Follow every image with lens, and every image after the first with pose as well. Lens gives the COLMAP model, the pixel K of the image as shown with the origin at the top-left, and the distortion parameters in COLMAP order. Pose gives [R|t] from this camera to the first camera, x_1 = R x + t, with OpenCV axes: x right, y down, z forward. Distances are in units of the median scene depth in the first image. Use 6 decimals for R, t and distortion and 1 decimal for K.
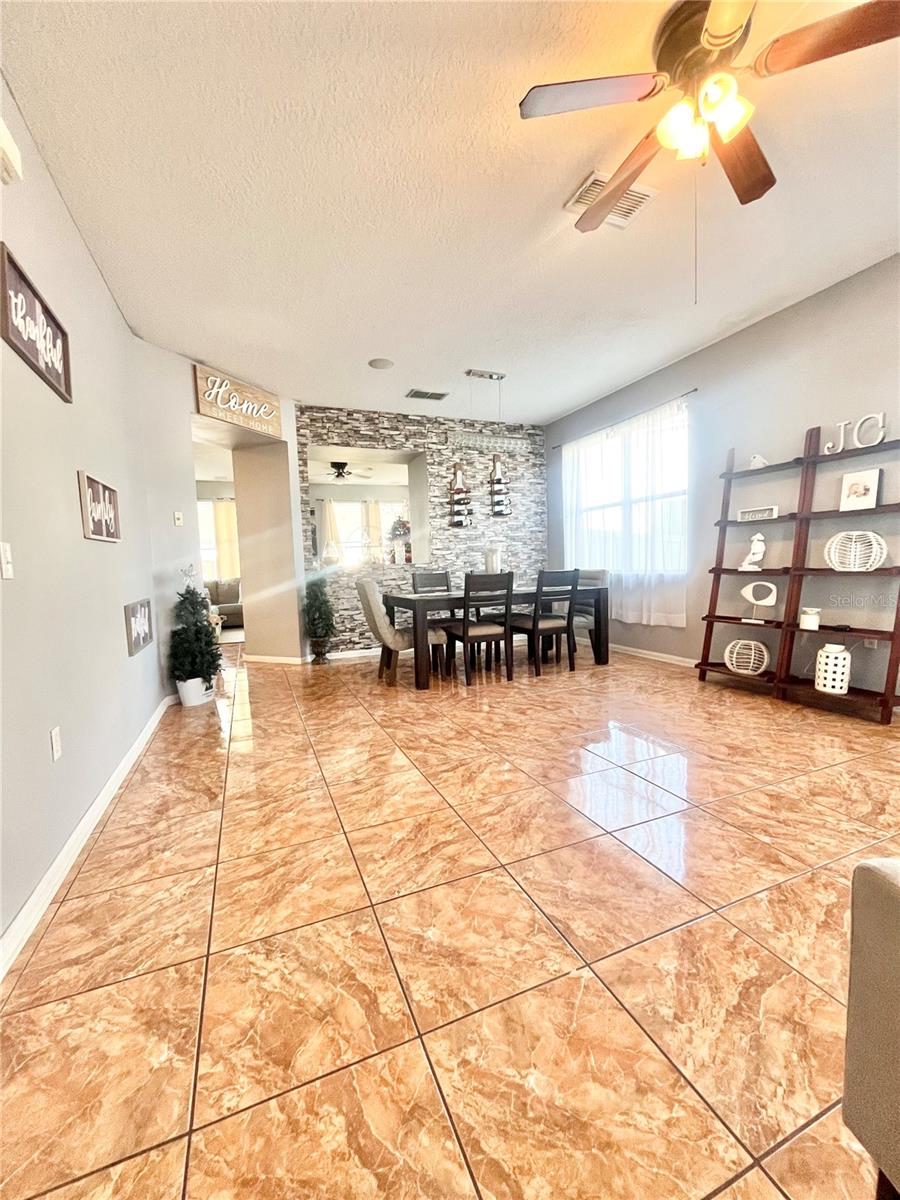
lens RADIAL K [[491.1, 0, 451.2], [0, 491.1, 604.8], [0, 0, 1]] dist [0.001697, -0.000345]
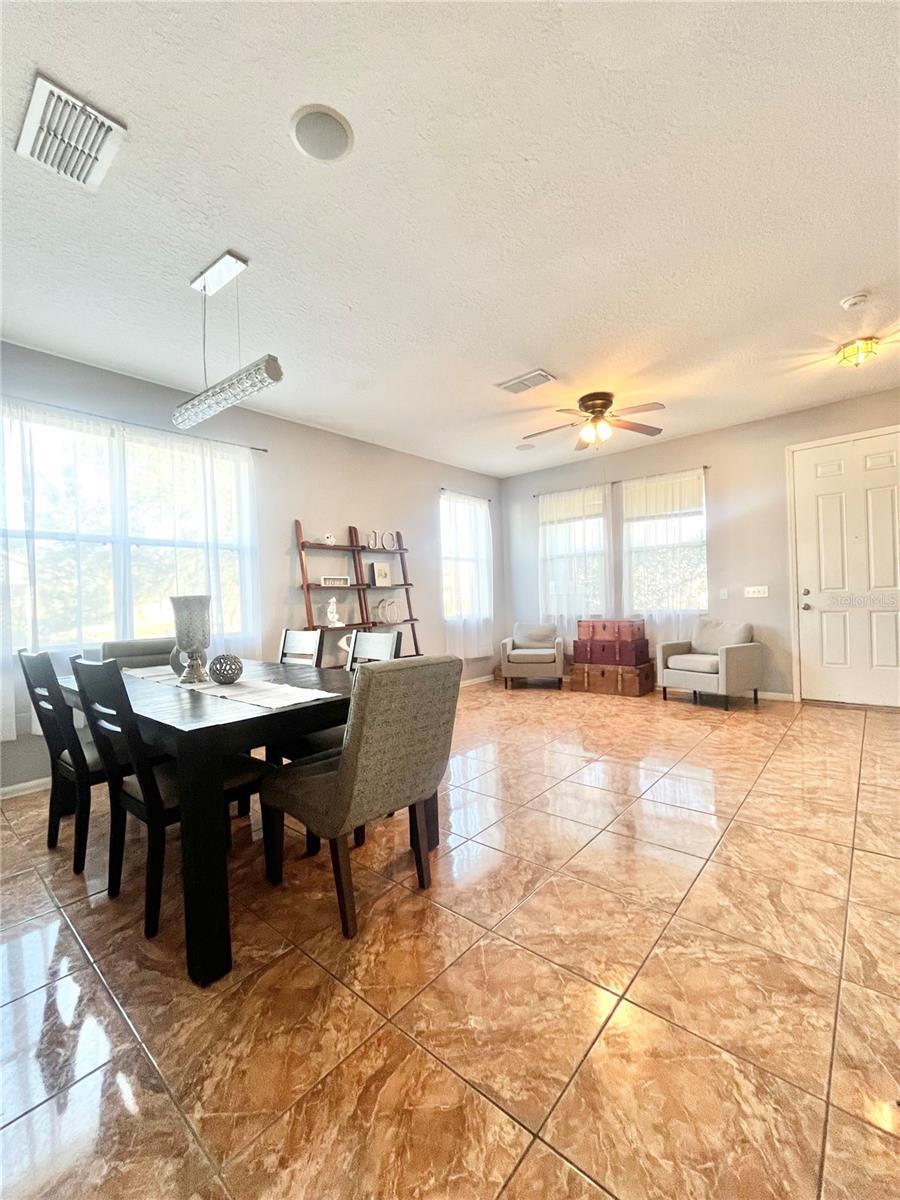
lens RADIAL K [[491.1, 0, 449.9], [0, 491.1, 598.7], [0, 0, 1]] dist [0.001697, -0.000345]
pose [[-0.443557, 0.056606, 0.894457, -0.889023], [0.123259, 0.992373, -0.001679, -0.147674], [-0.887730, 0.109505, -0.447151, 1.863526]]
